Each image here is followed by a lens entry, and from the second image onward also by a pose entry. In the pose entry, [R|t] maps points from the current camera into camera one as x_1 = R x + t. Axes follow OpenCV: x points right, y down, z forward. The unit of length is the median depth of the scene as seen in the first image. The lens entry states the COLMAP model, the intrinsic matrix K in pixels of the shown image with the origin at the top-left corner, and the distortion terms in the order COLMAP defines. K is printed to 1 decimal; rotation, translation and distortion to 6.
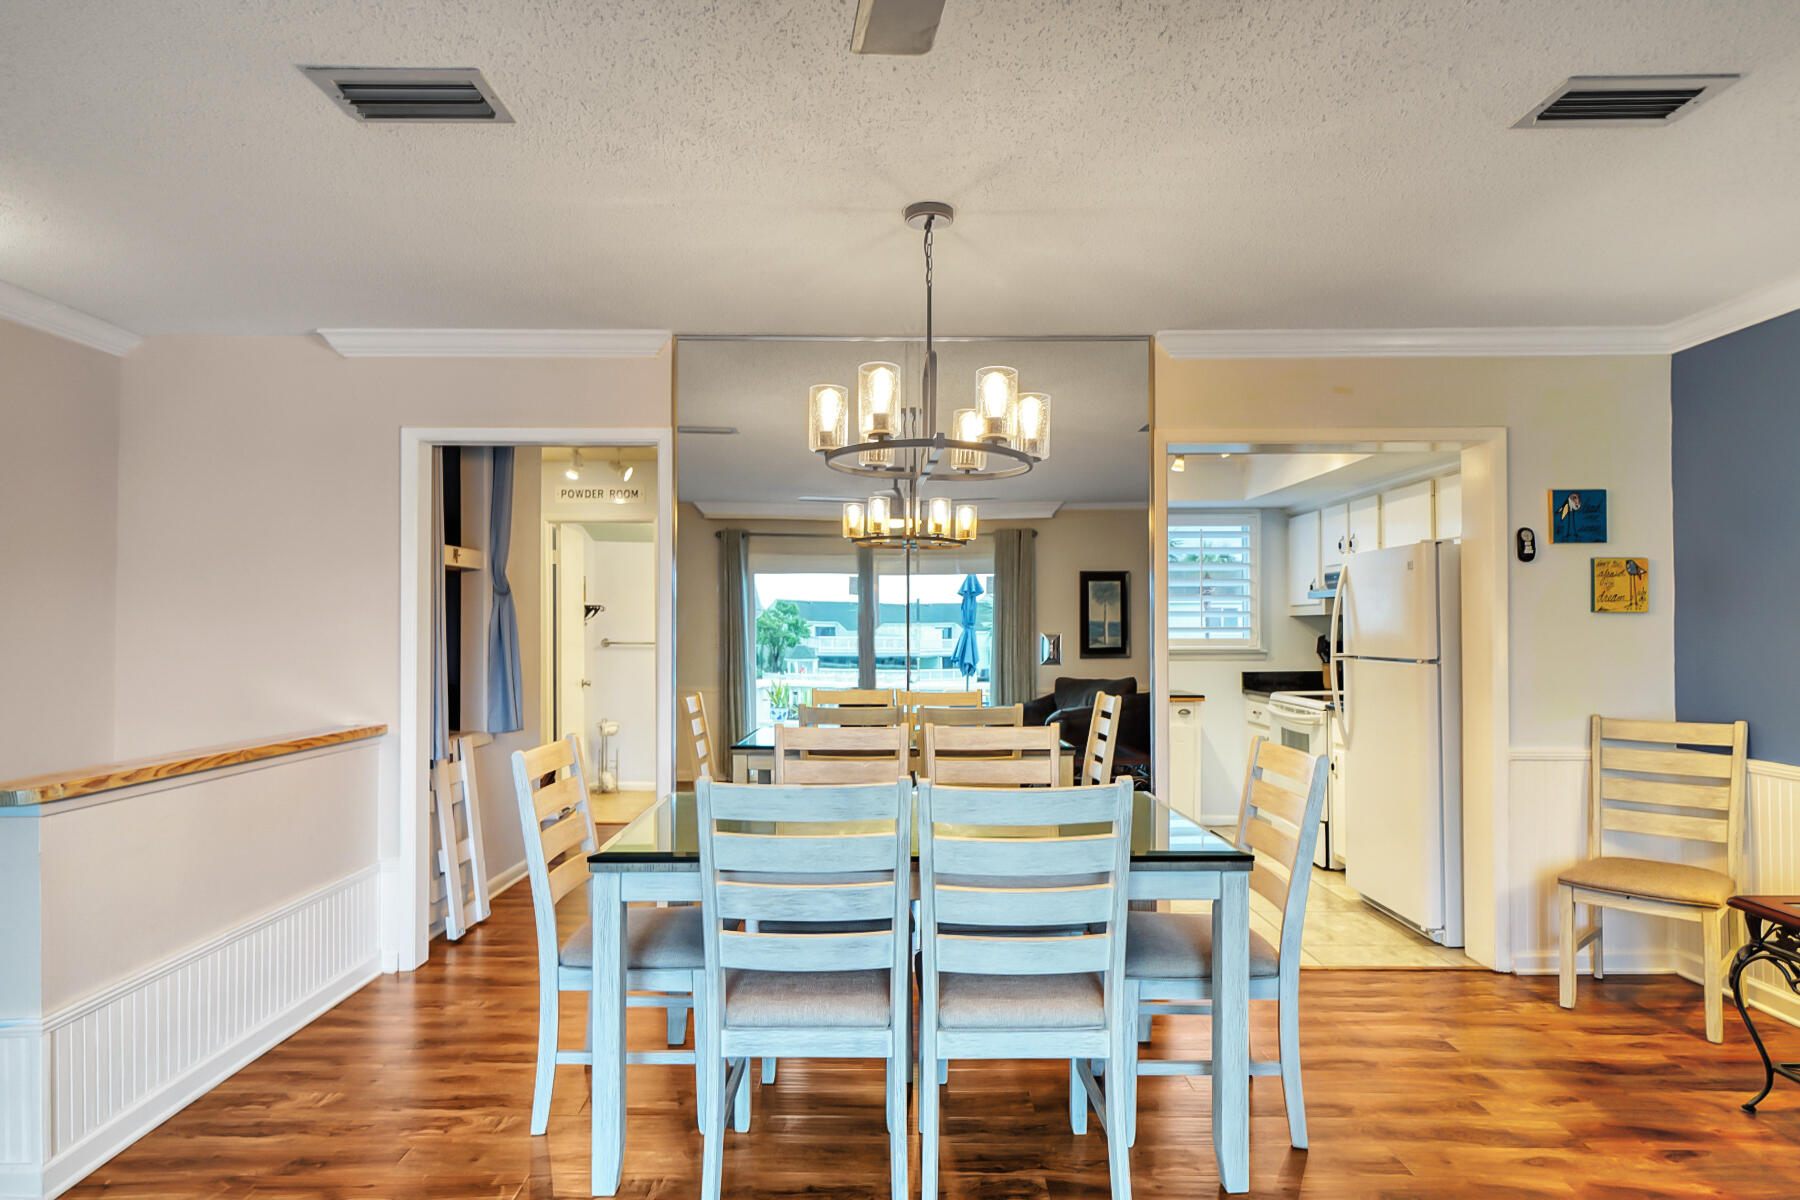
lens RADIAL K [[1015.7, 0, 867.8], [0, 1015.7, 615.1], [0, 0, 1]] dist [-0.001712, 0.000678]
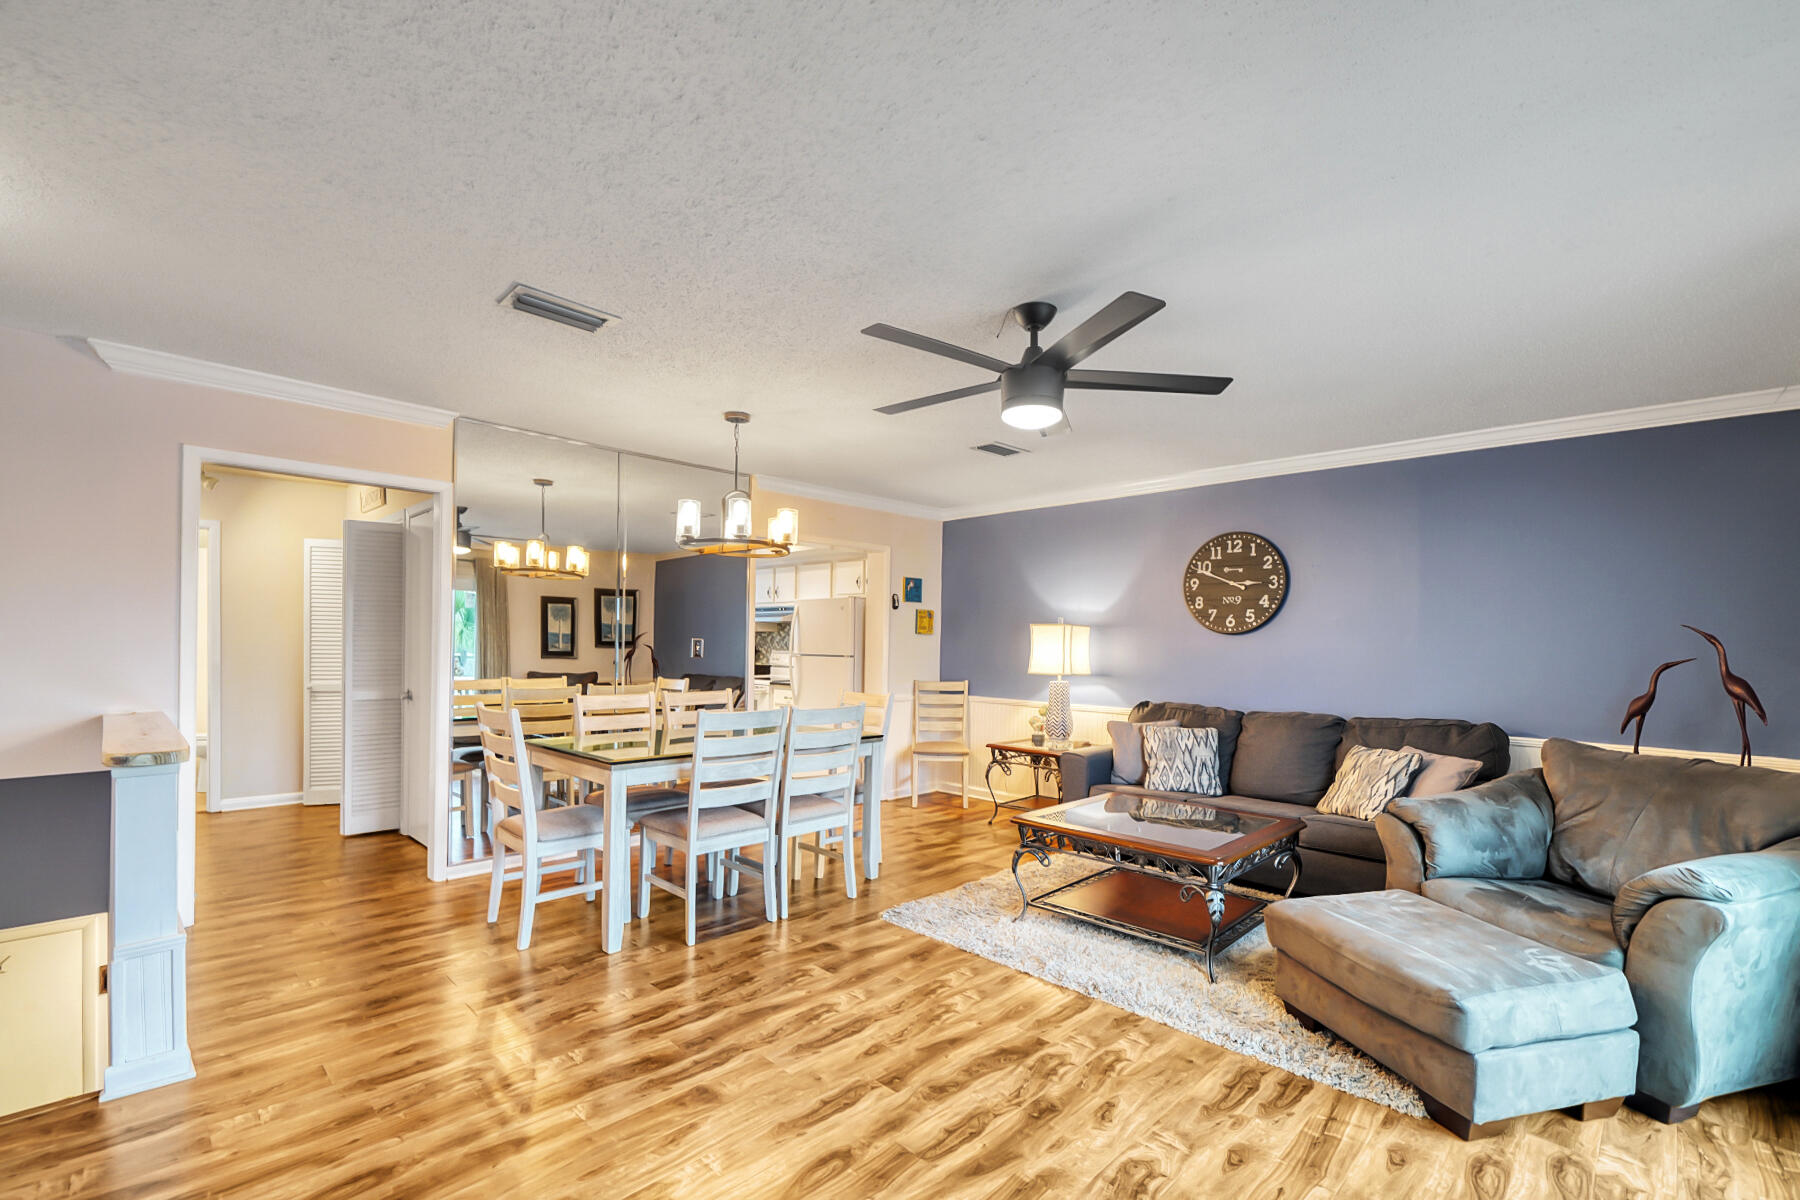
lens RADIAL K [[785.7, 0, 896.4], [0, 785.7, 657.0], [0, 0, 1]] dist [-0.003482, 0.000285]
pose [[0.702512, -0.000817, 0.711671, -0.582021], [-0.023251, 0.999439, 0.024099, 0.008430], [-0.711292, -0.033477, 0.702099, -0.190292]]
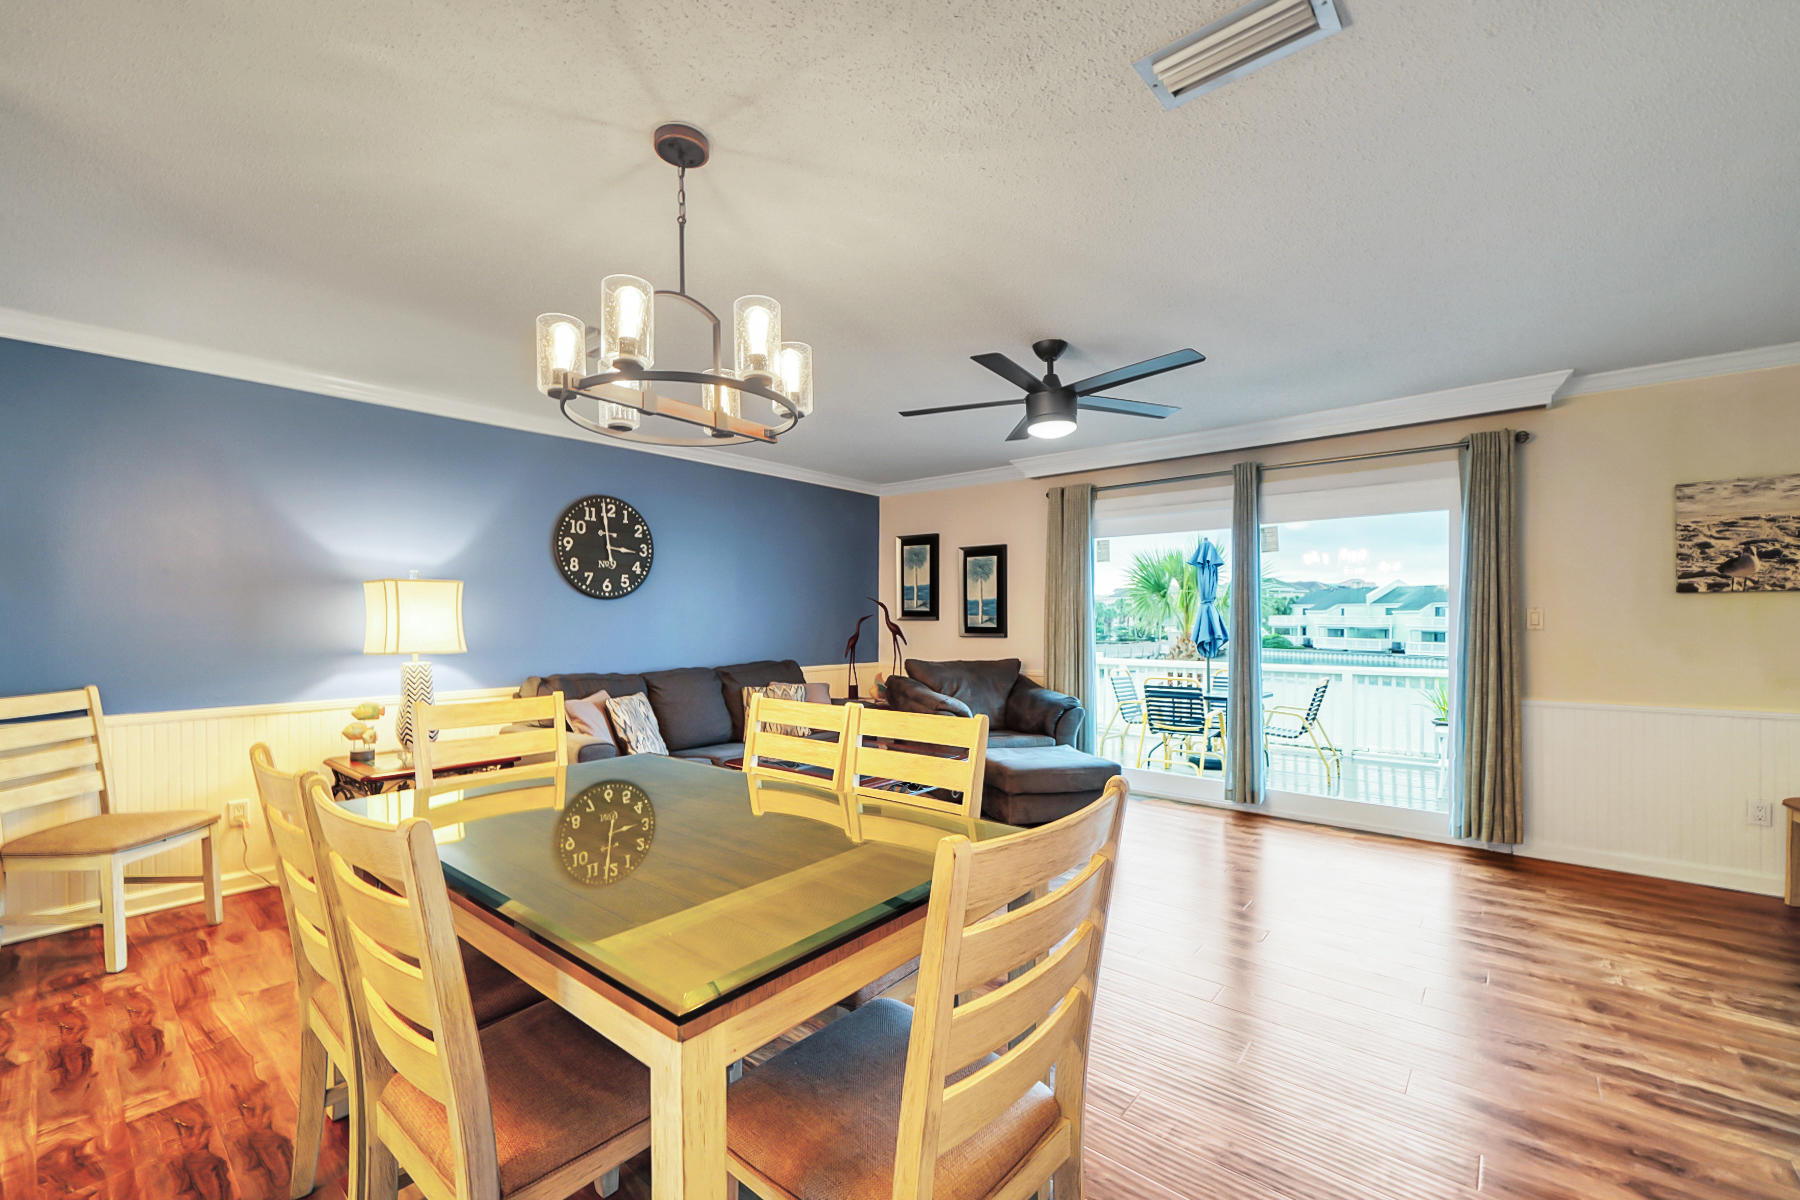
lens RADIAL K [[726.3, 0, 901.5], [0, 726.3, 628.8], [0, 0, 1]] dist [-0.001104, -0.000839]
pose [[-0.763710, -0.007312, 0.645518, -0.389217], [-0.003013, 0.999965, 0.007761, 0.029672], [-0.645553, 0.003982, -0.763705, 1.030628]]
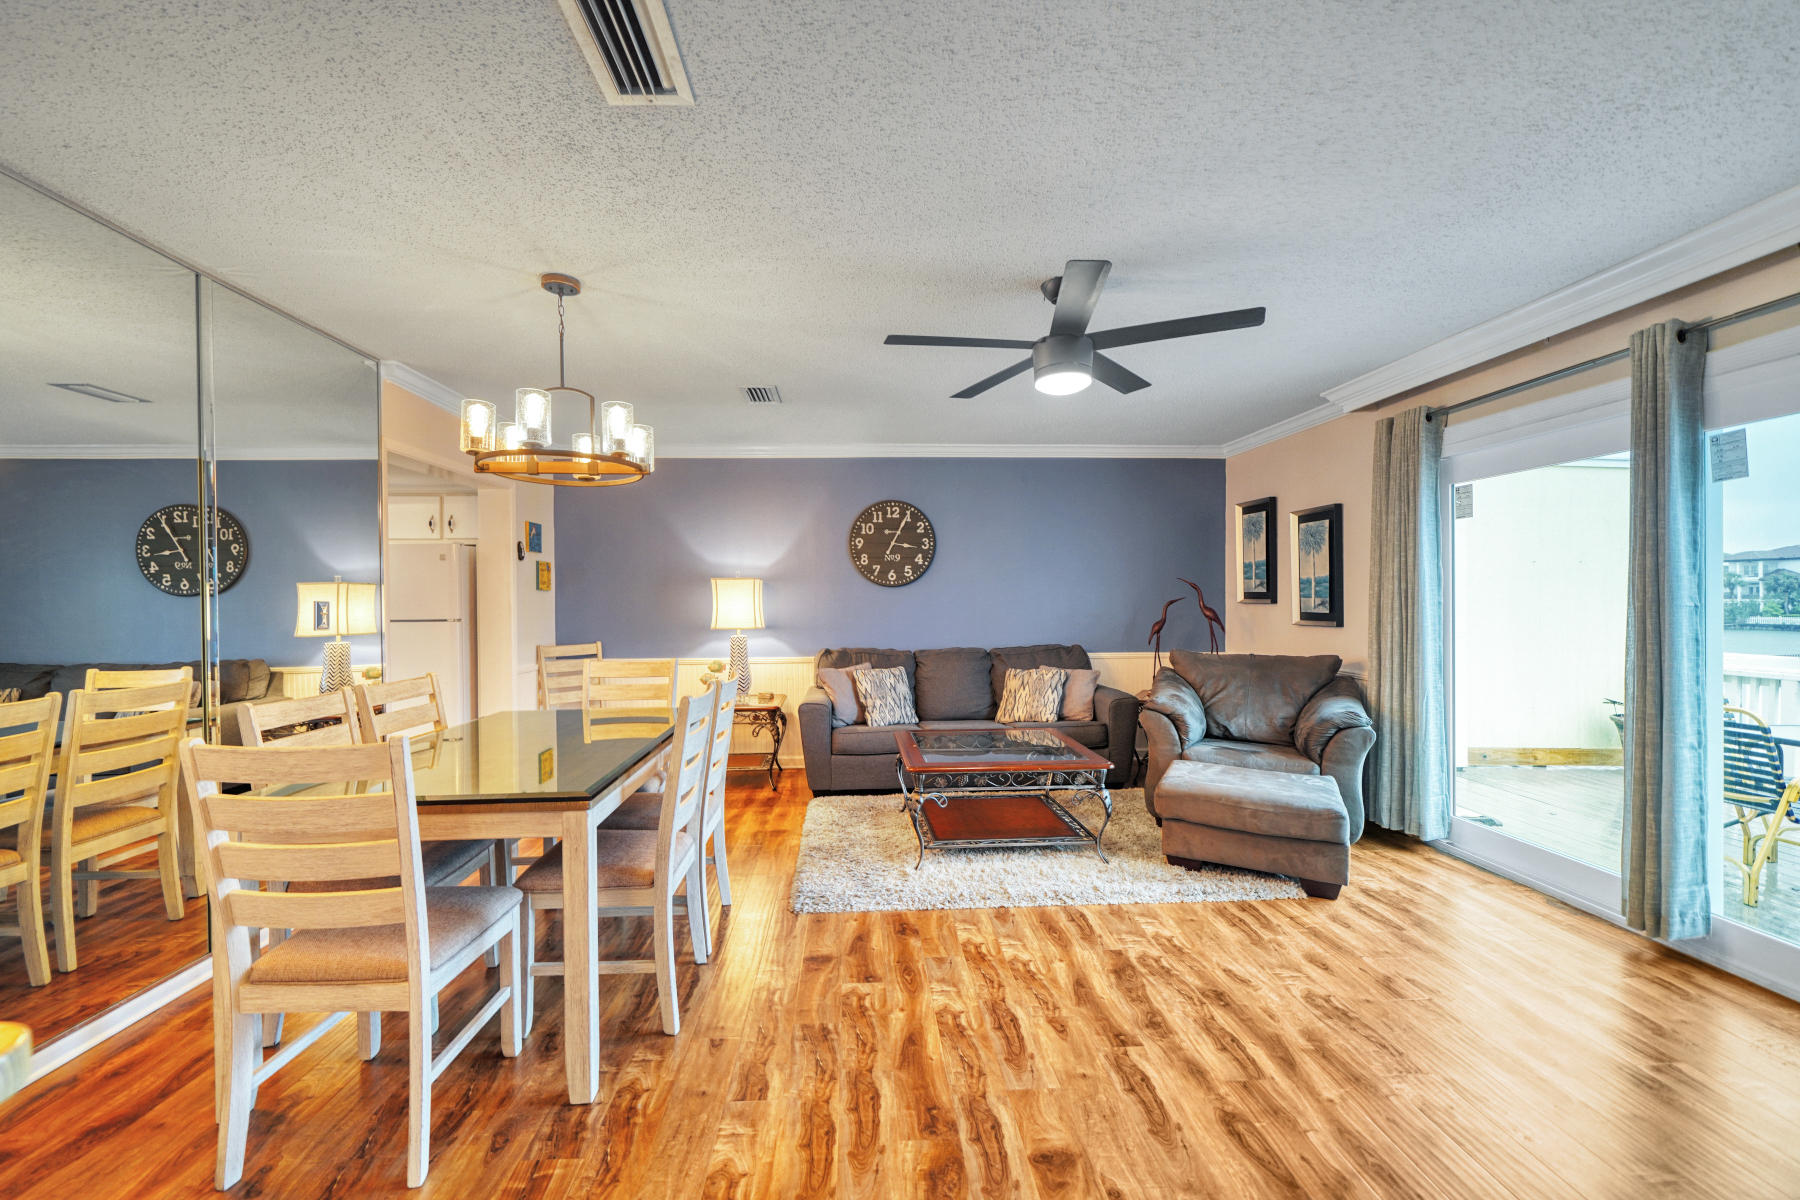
lens RADIAL K [[726.3, 0, 889.9], [0, 726.3, 609.2], [0, 0, 1]] dist [-0.001104, -0.000839]
pose [[-0.051146, -0.011422, 0.998626, -0.695780], [-0.001387, 0.999934, 0.011366, 0.018236], [-0.998690, -0.000804, -0.051159, 0.462177]]
